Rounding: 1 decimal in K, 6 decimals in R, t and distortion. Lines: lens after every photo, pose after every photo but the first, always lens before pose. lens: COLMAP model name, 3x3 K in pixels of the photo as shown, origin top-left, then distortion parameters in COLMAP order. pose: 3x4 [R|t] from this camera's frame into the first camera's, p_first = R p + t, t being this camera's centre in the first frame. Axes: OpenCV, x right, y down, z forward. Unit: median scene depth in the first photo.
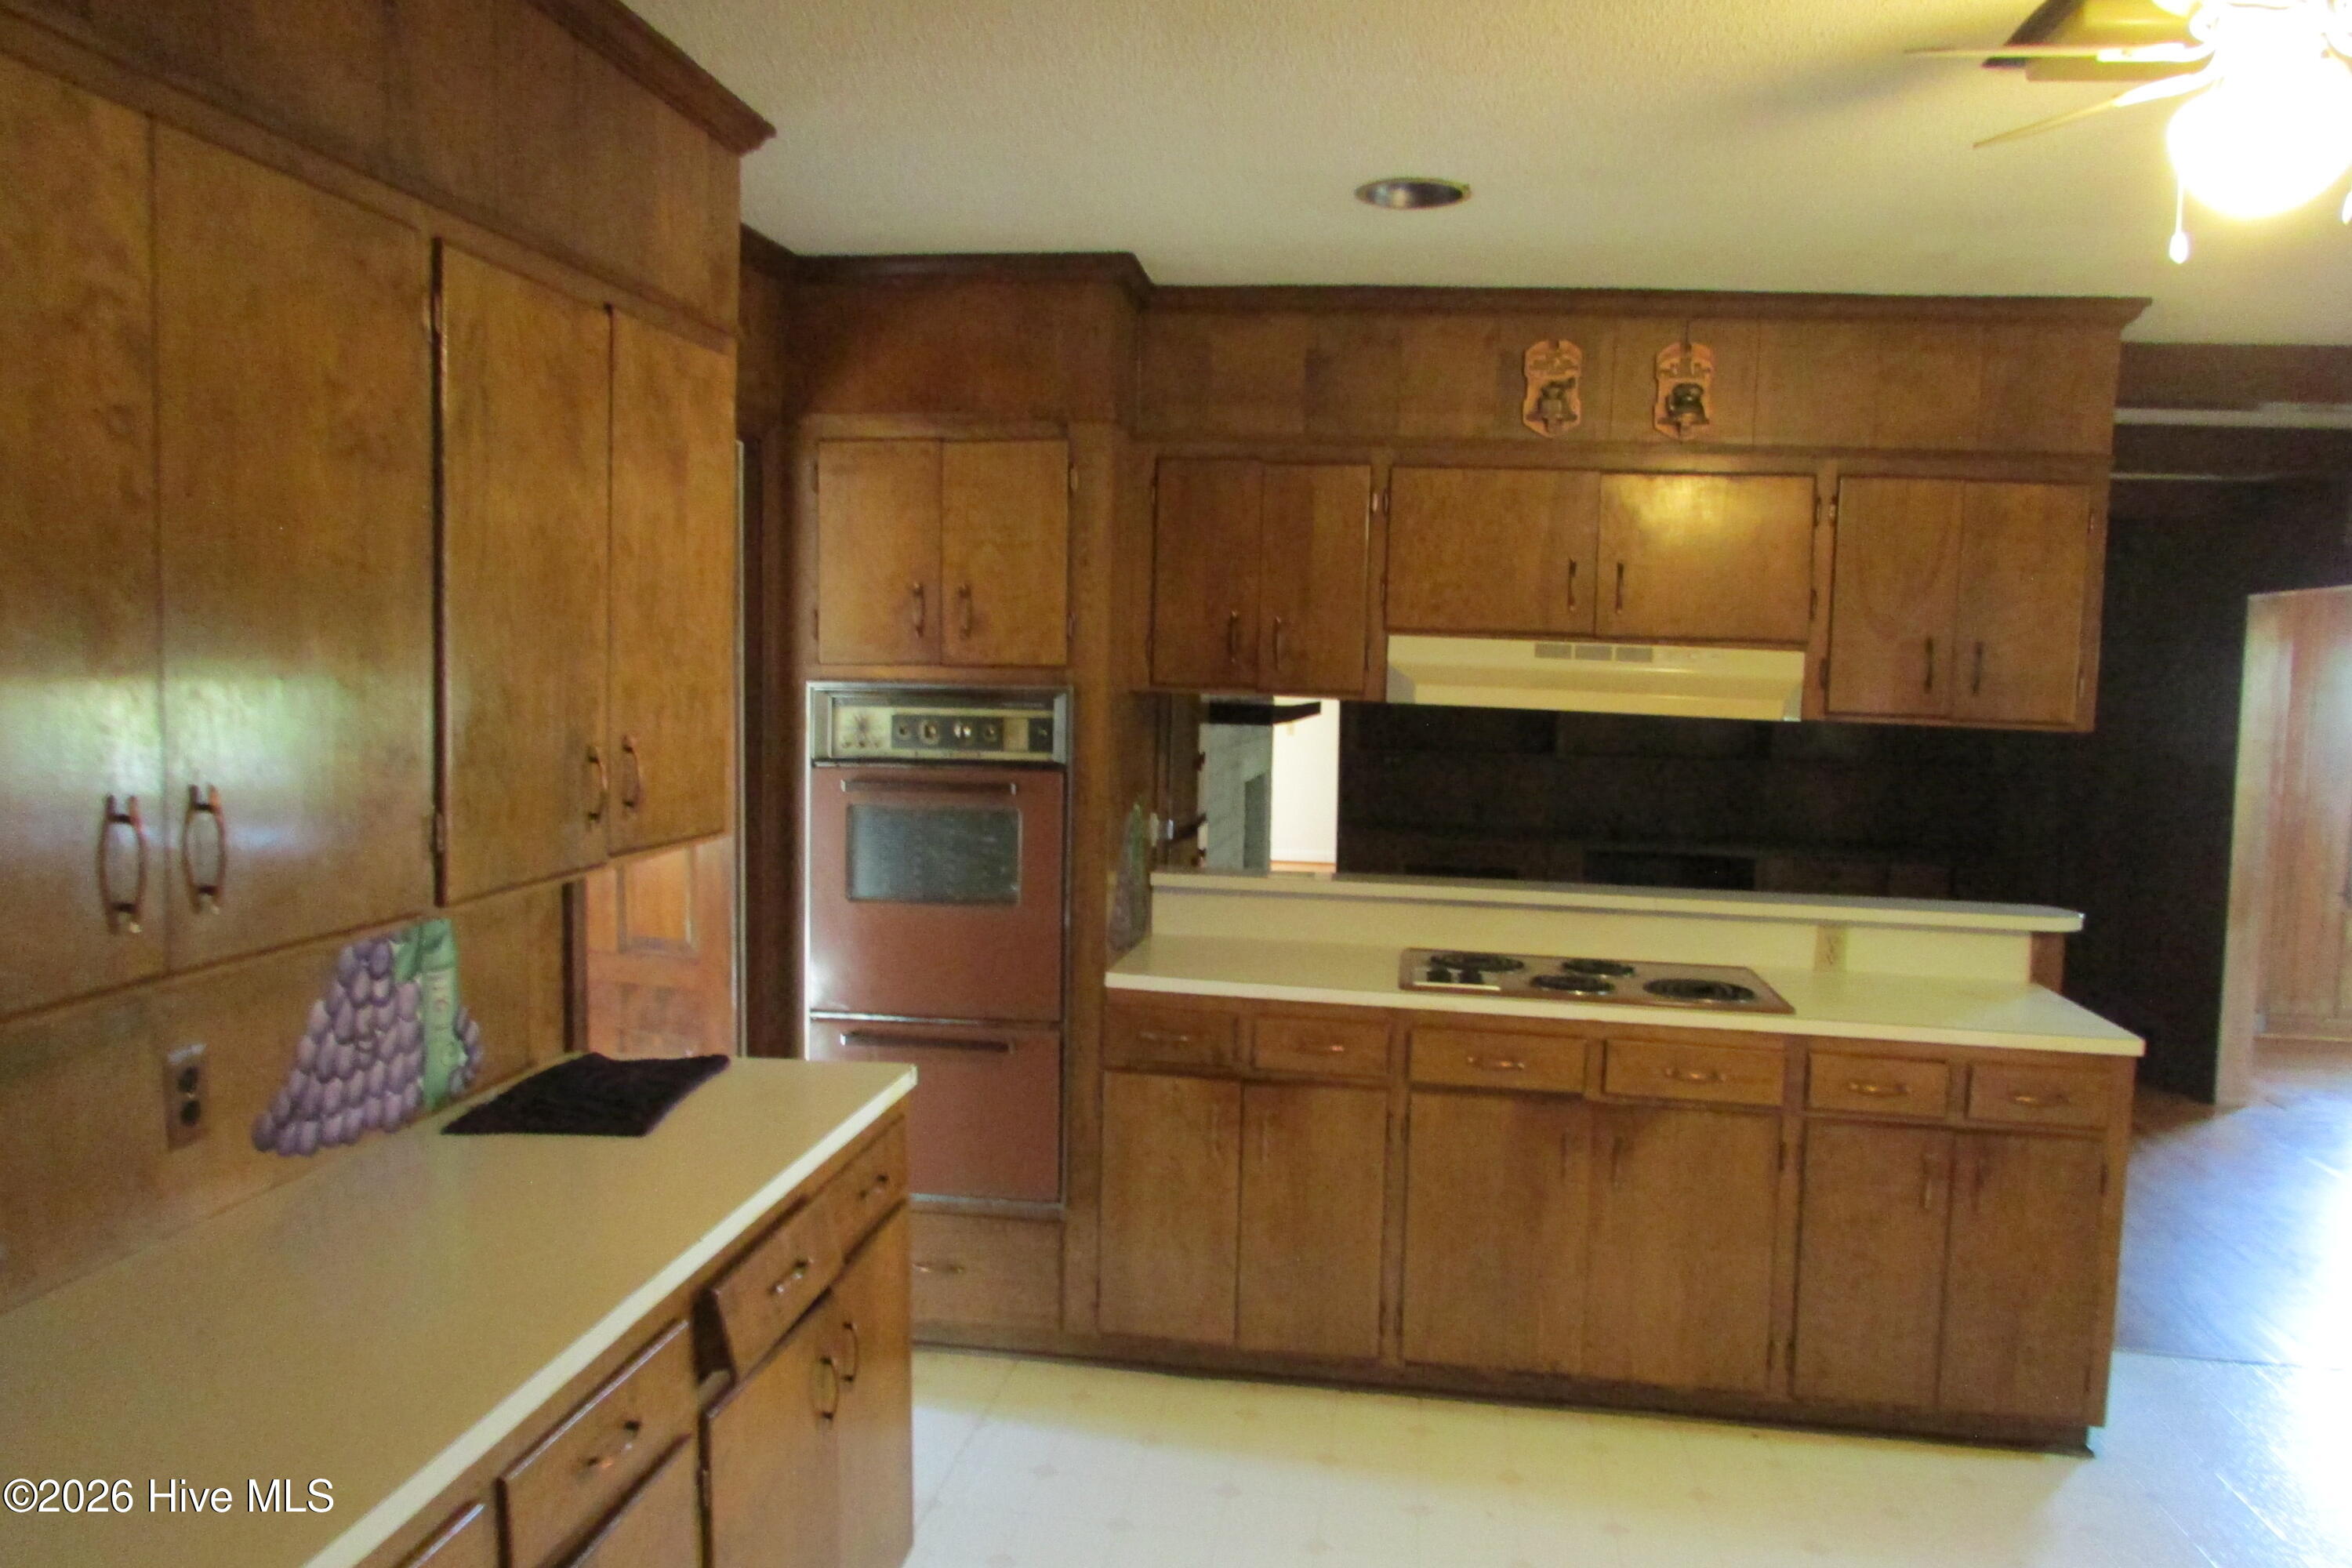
lens RADIAL K [[1684.2, 0, 1188.5], [0, 1684.2, 782.6], [0, 0, 1]] dist [-0.021703, -0.001311]
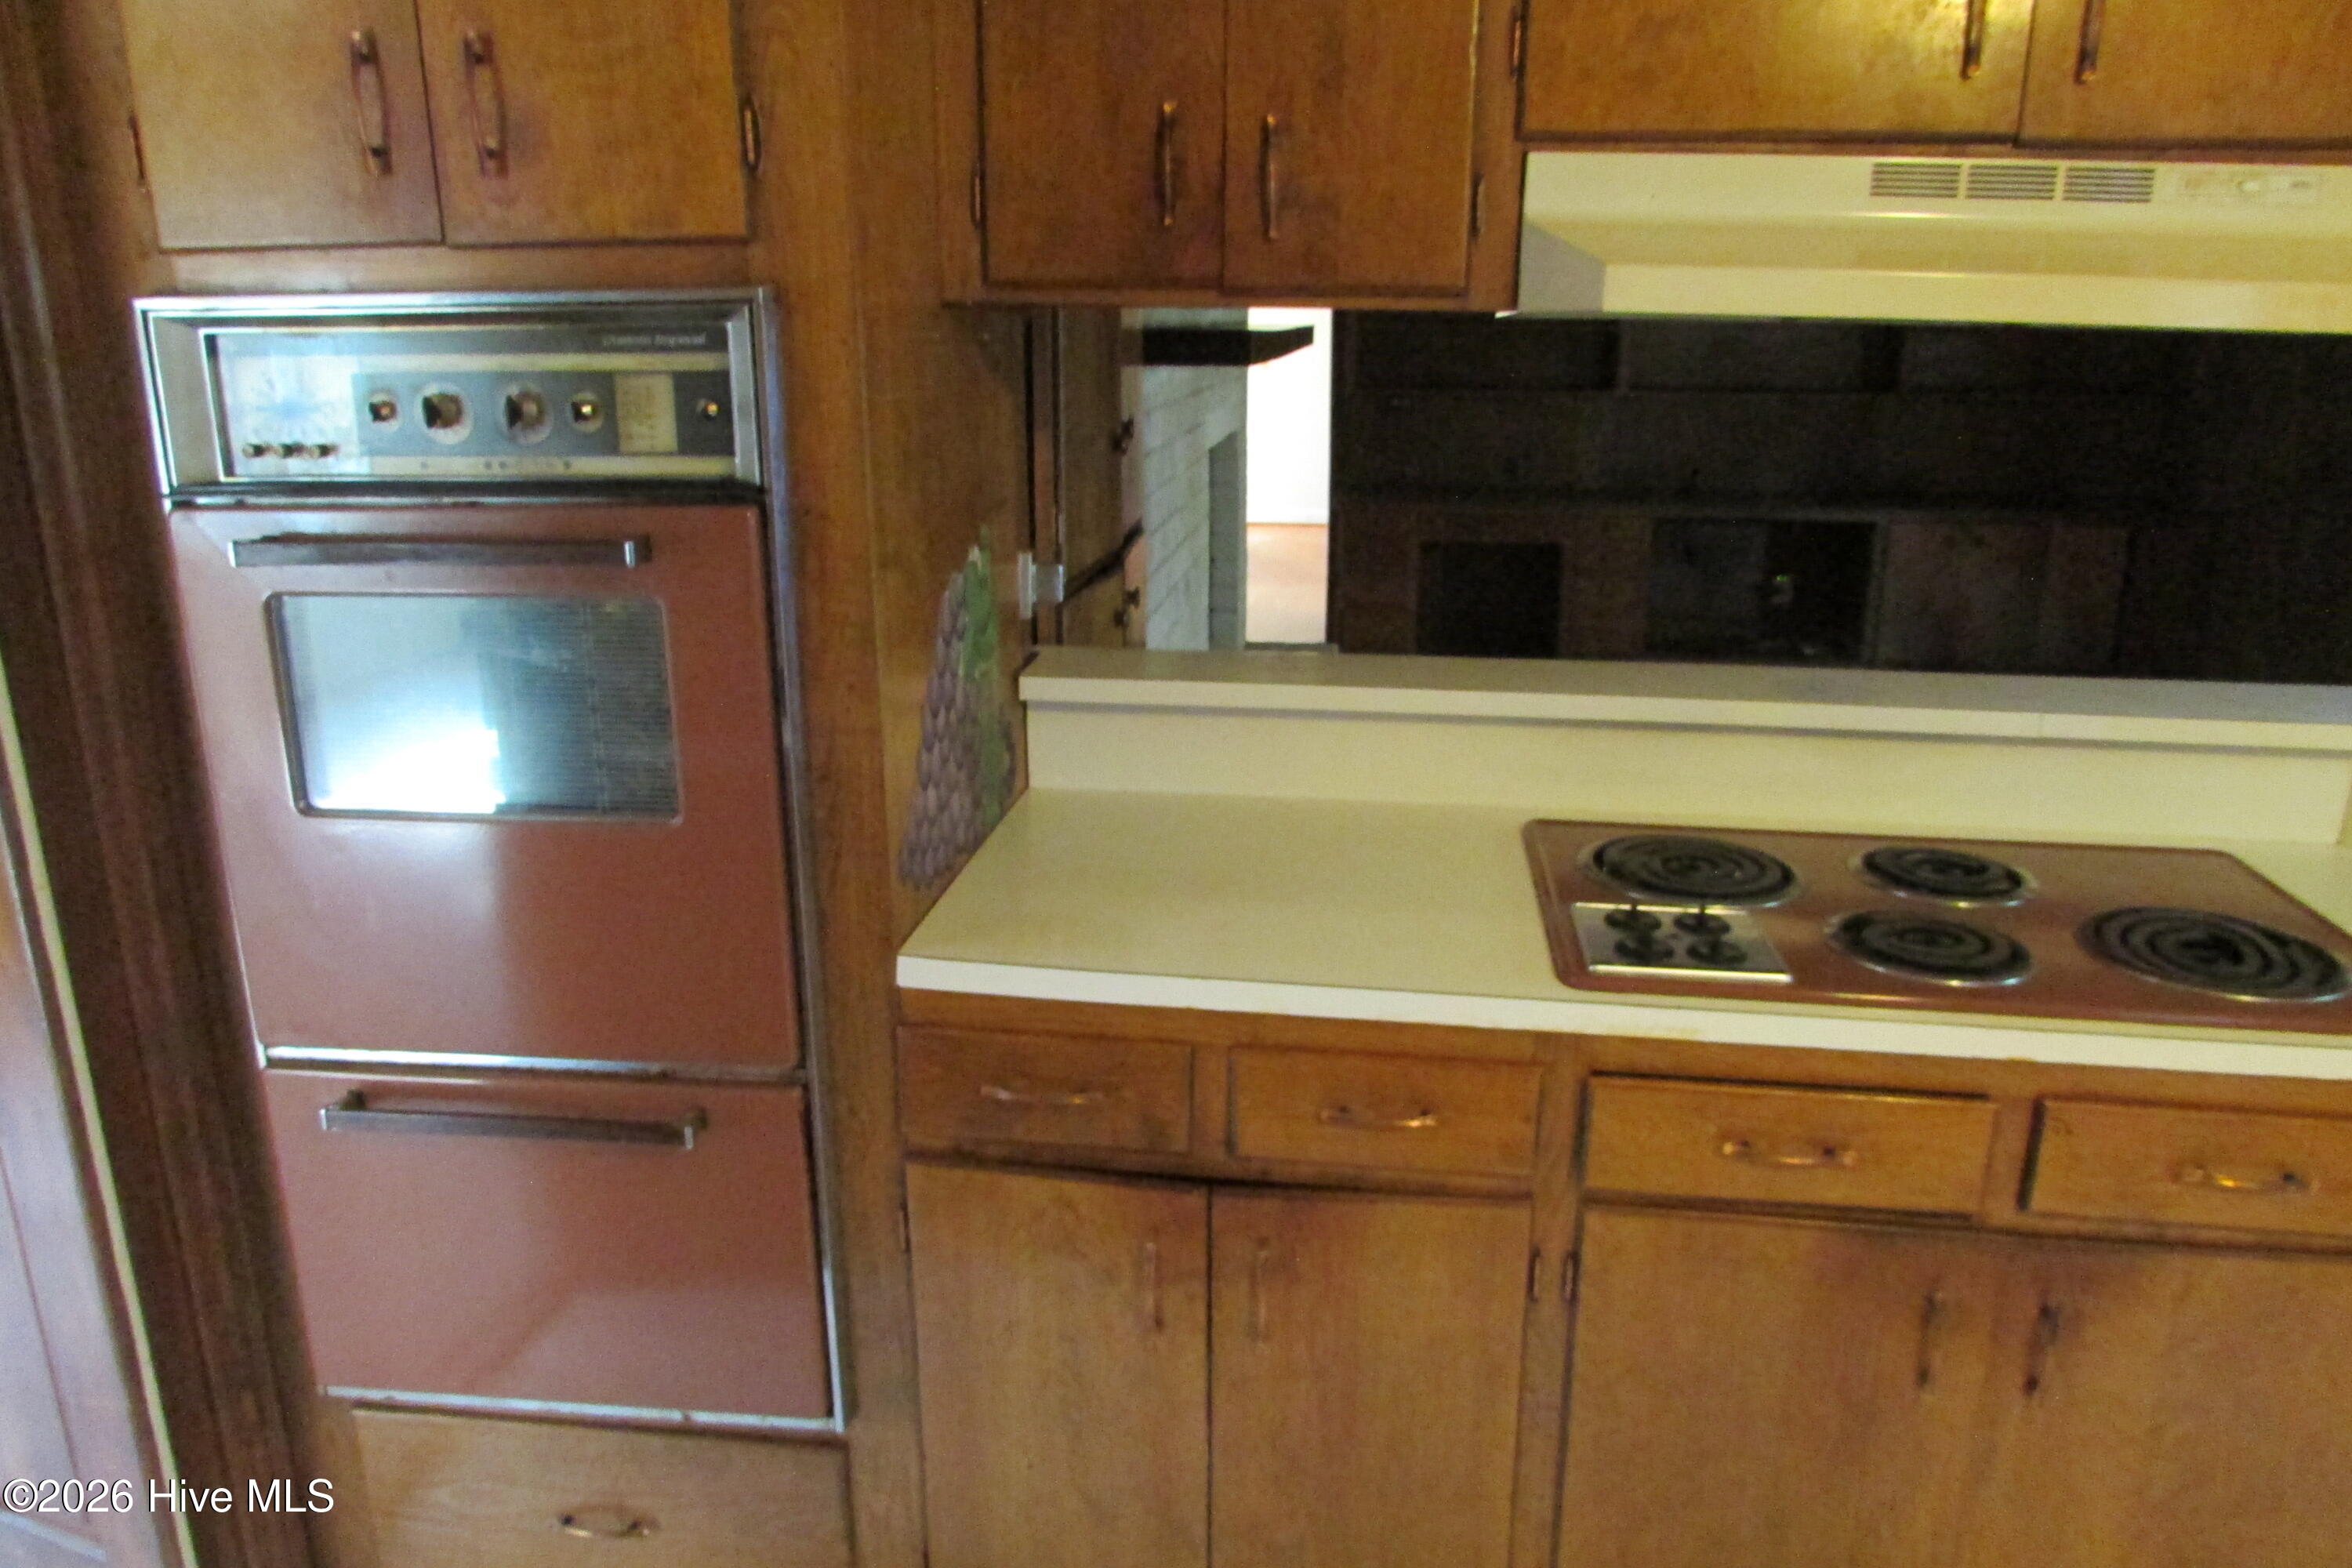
lens RADIAL K [[1684.2, 0, 1189.0], [0, 1684.2, 768.2], [0, 0, 1]] dist [-0.021703, -0.001311]
pose [[0.999508, -0.028225, 0.013702, 0.023284], [0.024825, 0.978499, 0.204751, -0.024384], [-0.019187, -0.204310, 0.978718, 0.574155]]
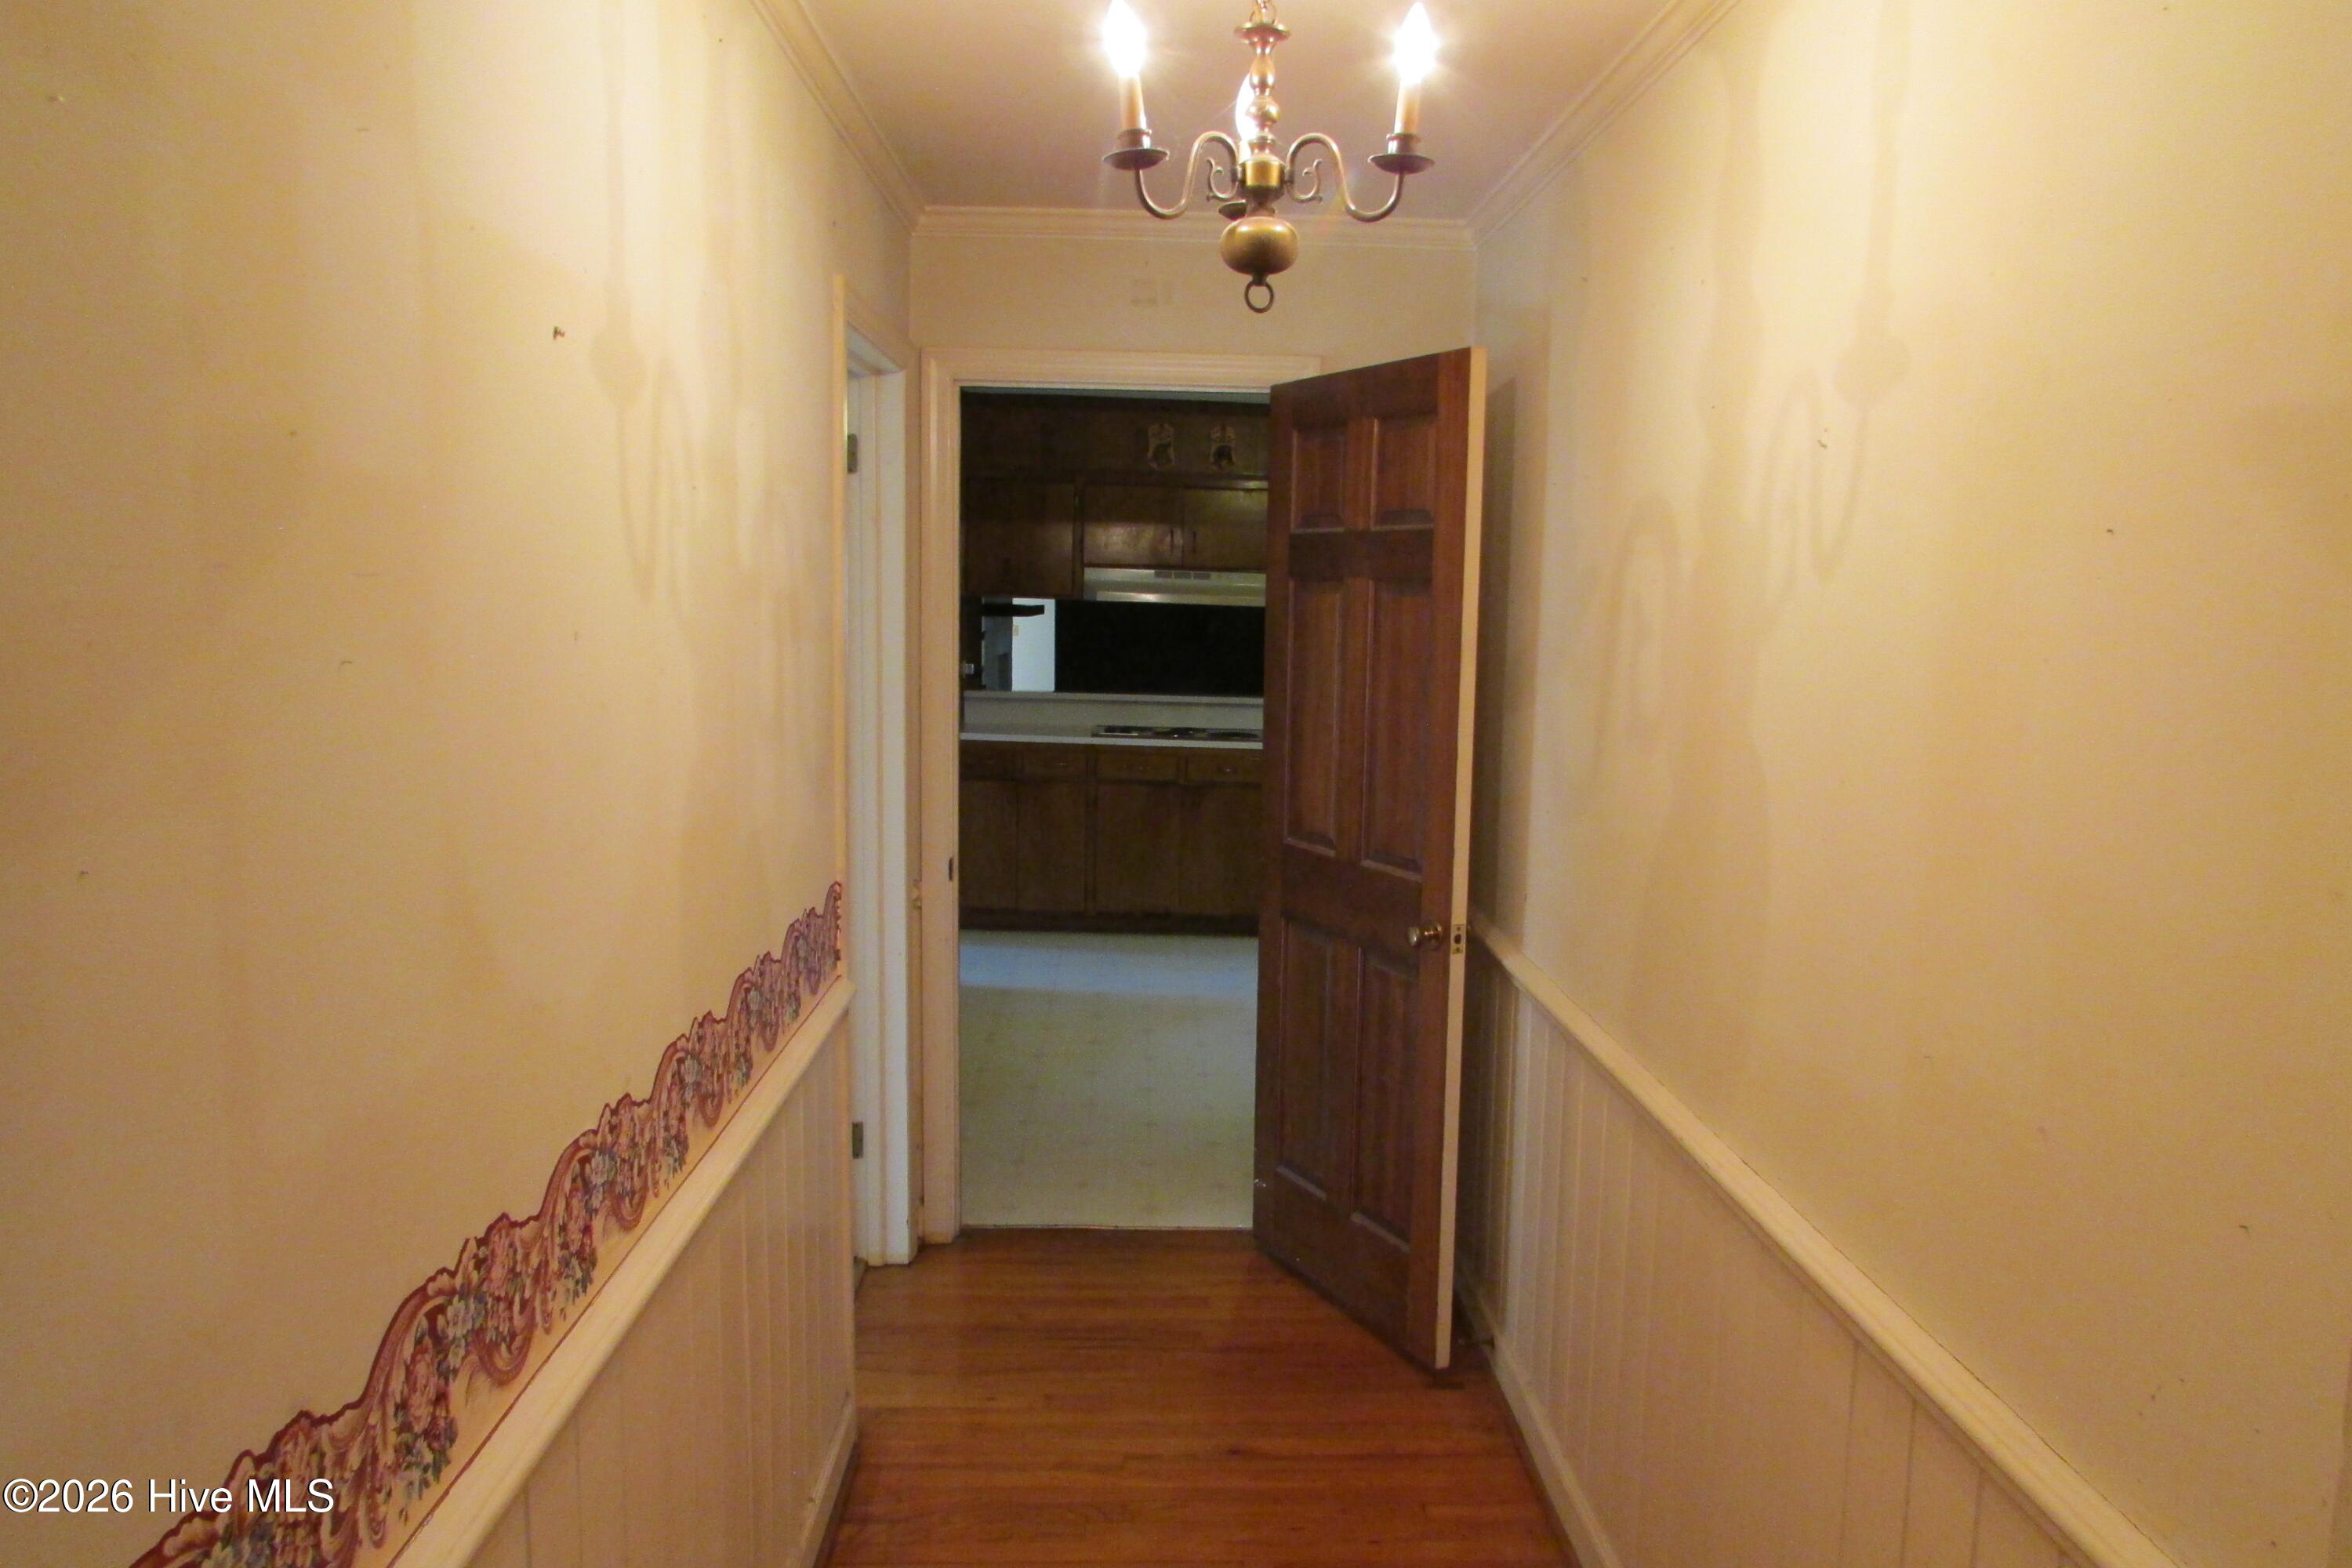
lens RADIAL K [[1684.2, 0, 1172.7], [0, 1684.2, 778.3], [0, 0, 1]] dist [-0.021703, -0.001311]
pose [[0.986207, -0.021290, 0.164142, -0.119803], [0.013268, 0.998670, 0.049815, 0.071289], [-0.164984, -0.046950, 0.985178, -1.080367]]
